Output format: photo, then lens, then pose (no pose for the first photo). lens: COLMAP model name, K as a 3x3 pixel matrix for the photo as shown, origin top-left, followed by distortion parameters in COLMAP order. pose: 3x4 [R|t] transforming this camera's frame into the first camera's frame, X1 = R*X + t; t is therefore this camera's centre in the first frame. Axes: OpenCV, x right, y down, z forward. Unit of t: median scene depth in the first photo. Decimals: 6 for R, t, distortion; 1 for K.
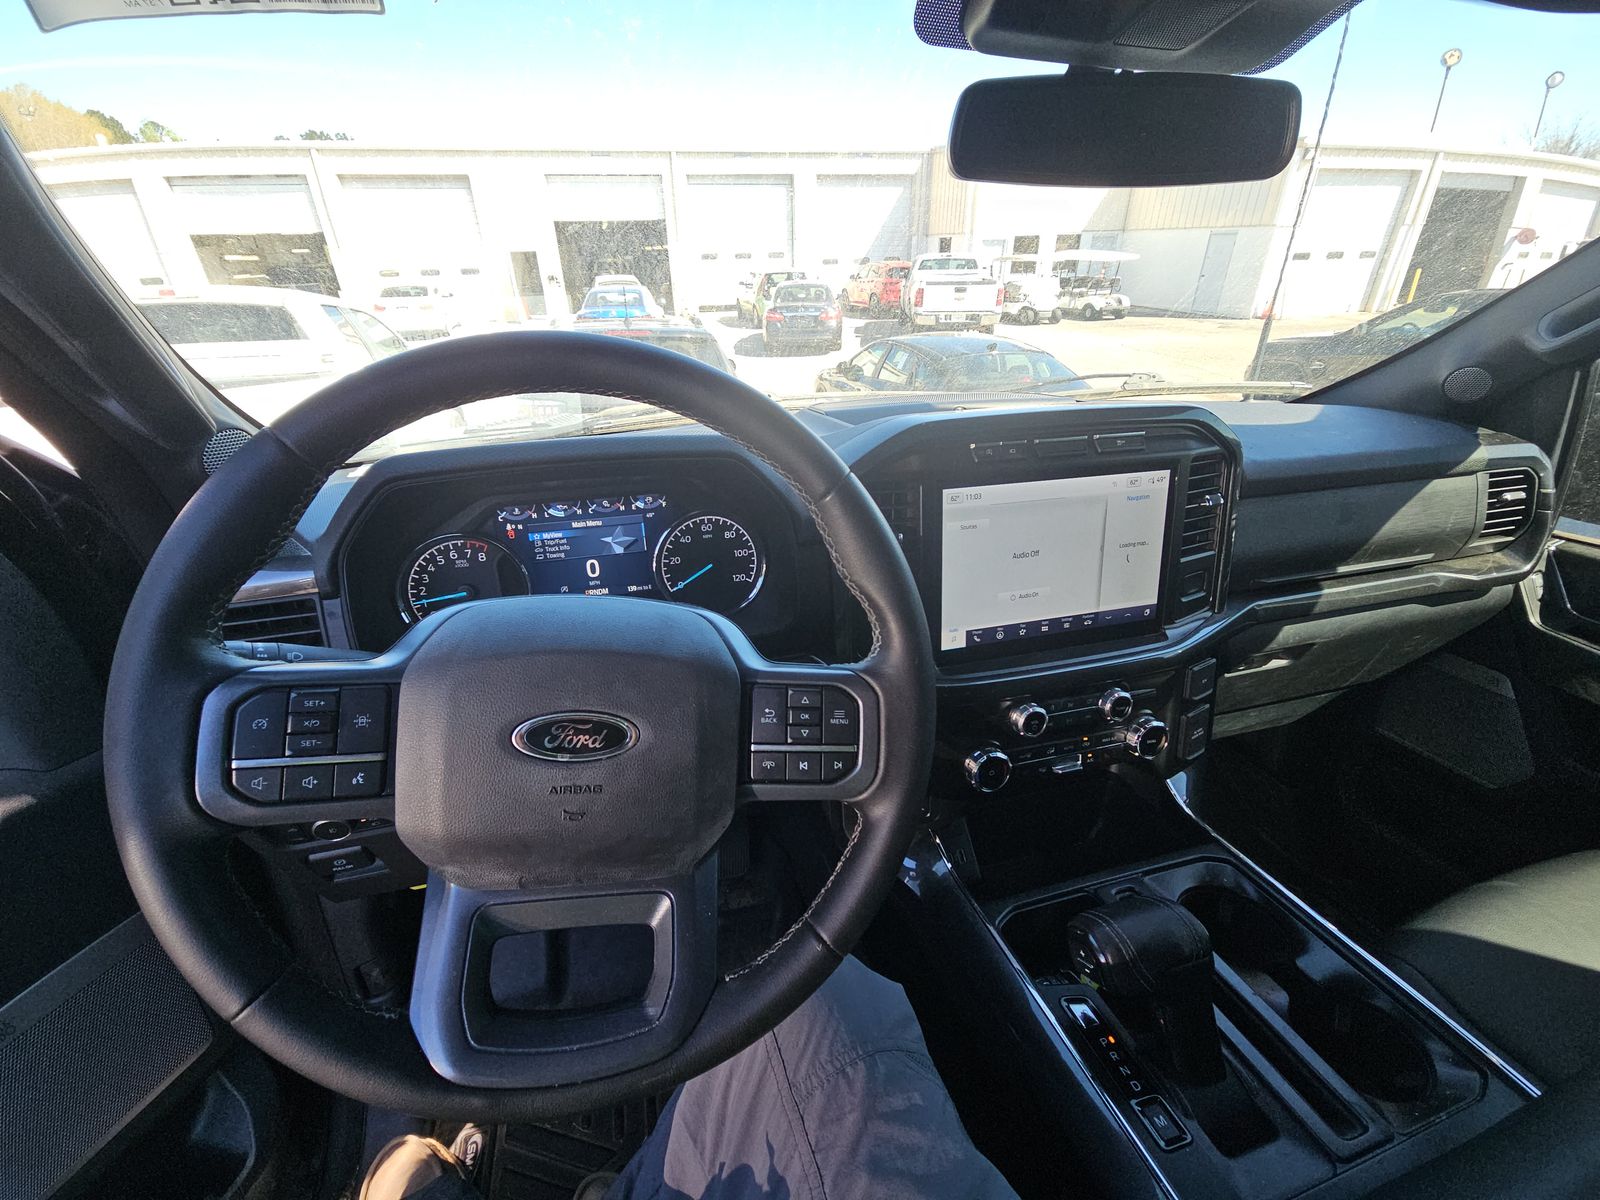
lens RADIAL K [[646.5, 0, 800.0], [0, 646.5, 600.0], [0, 0, 1]] dist [-0.000339, -0.004140]
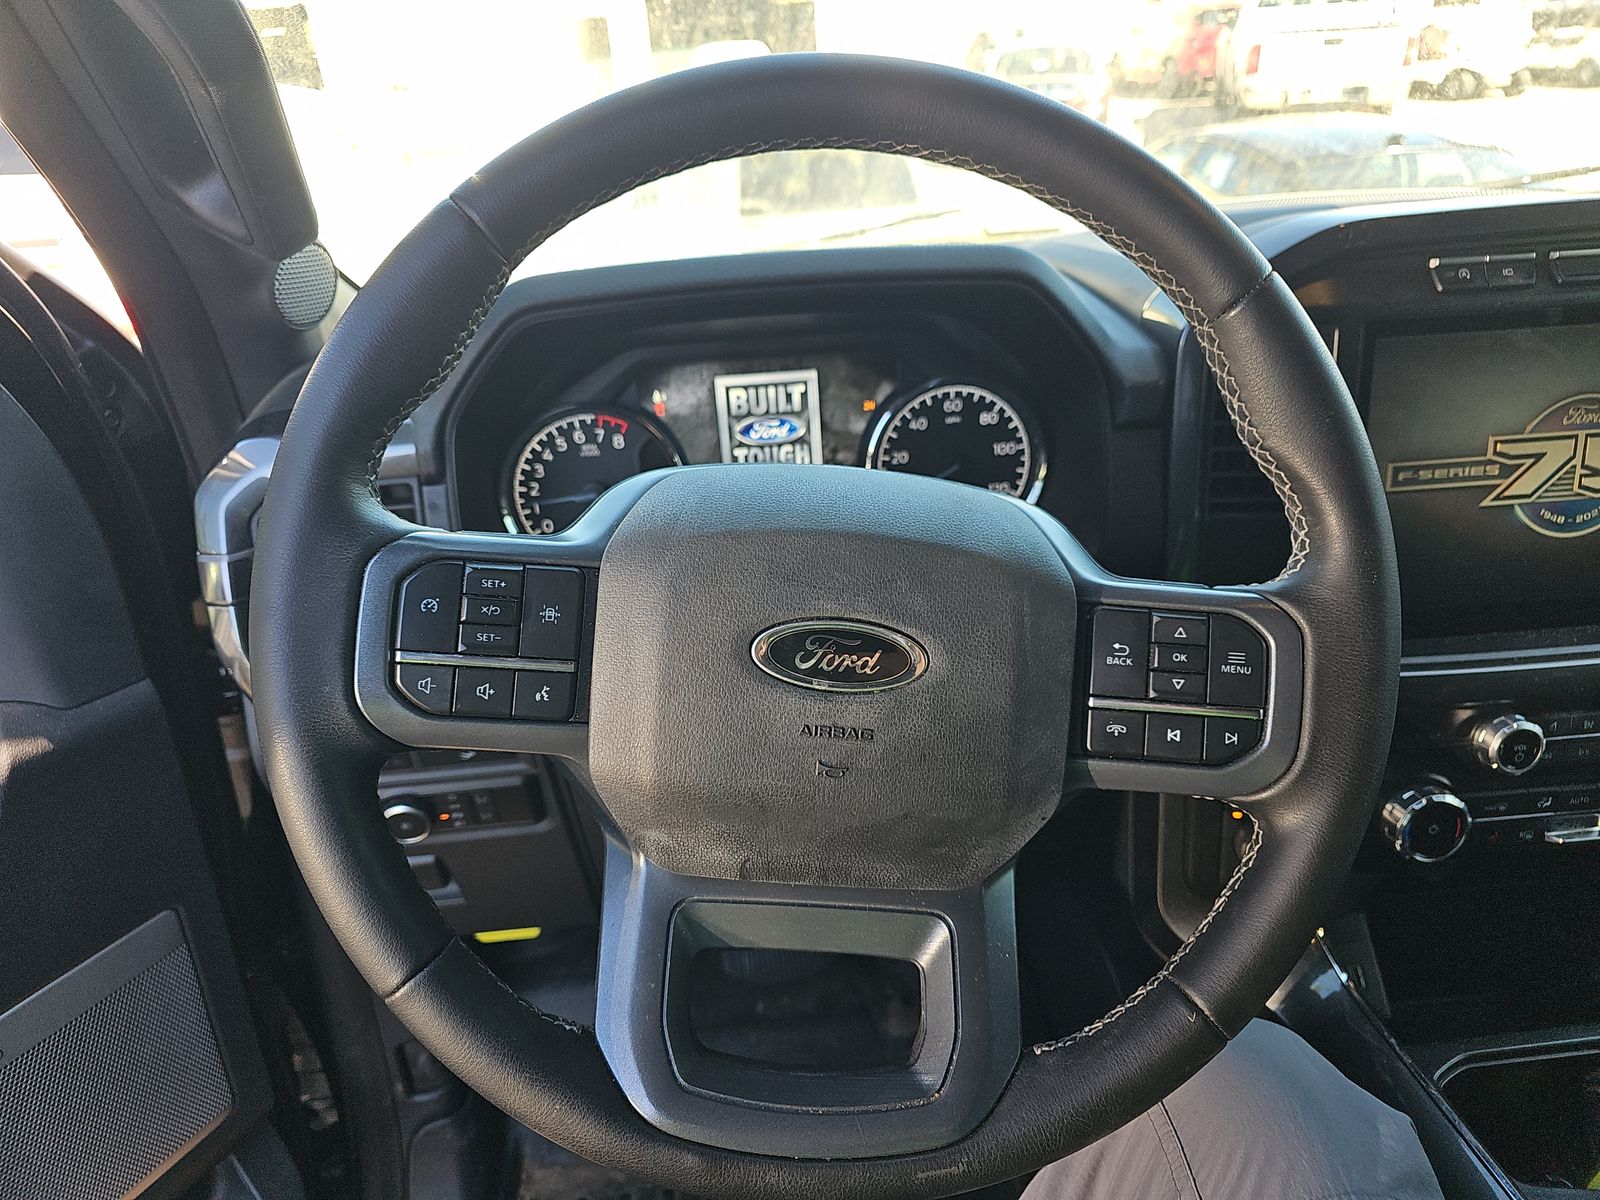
lens RADIAL K [[1079.2, 0, 800.0], [0, 1079.2, 600.0], [0, 0, 1]] dist [-0.001102, -0.003825]
pose [[0.981435, 0.046063, -0.186180, -0.158313], [-0.043715, 0.998904, 0.016698, 0.118975], [0.186745, -0.008249, 0.982374, -0.101604]]
